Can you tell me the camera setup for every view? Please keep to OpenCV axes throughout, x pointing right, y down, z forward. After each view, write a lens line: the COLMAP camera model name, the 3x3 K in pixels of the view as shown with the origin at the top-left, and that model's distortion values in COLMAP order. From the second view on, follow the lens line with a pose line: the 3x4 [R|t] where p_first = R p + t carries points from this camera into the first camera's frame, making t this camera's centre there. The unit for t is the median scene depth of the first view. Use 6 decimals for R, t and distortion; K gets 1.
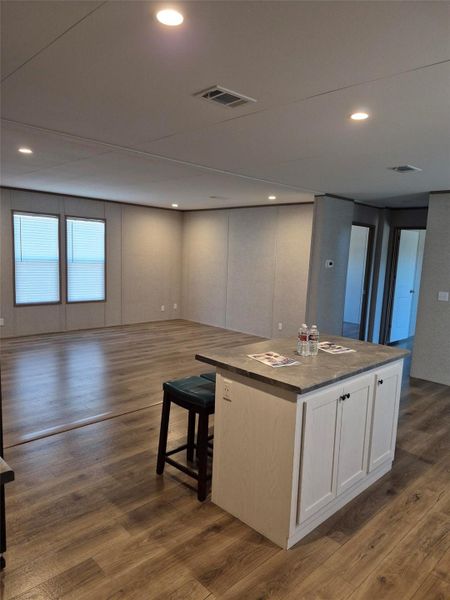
lens RADIAL K [[416.9, 0, 215.1], [0, 416.9, 307.7], [0, 0, 1]] dist [0.086059, -0.089421]
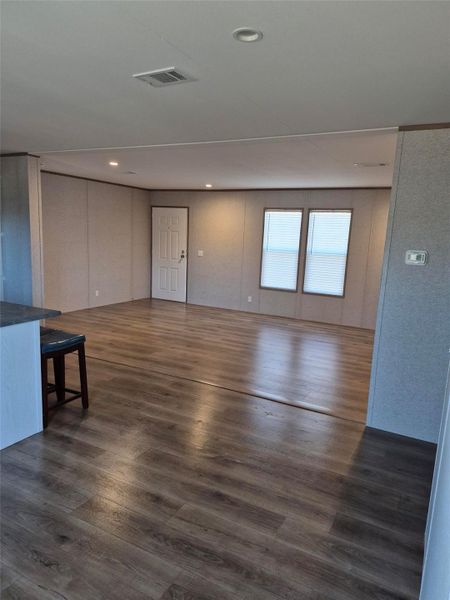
lens RADIAL K [[416.9, 0, 226.7], [0, 416.9, 306.1], [0, 0, 1]] dist [0.086059, -0.089421]
pose [[0.327046, 0.141703, -0.934324, 0.576416], [-0.157817, 0.982999, 0.093844, -0.047439], [0.931738, 0.116761, 0.343849, 0.481124]]
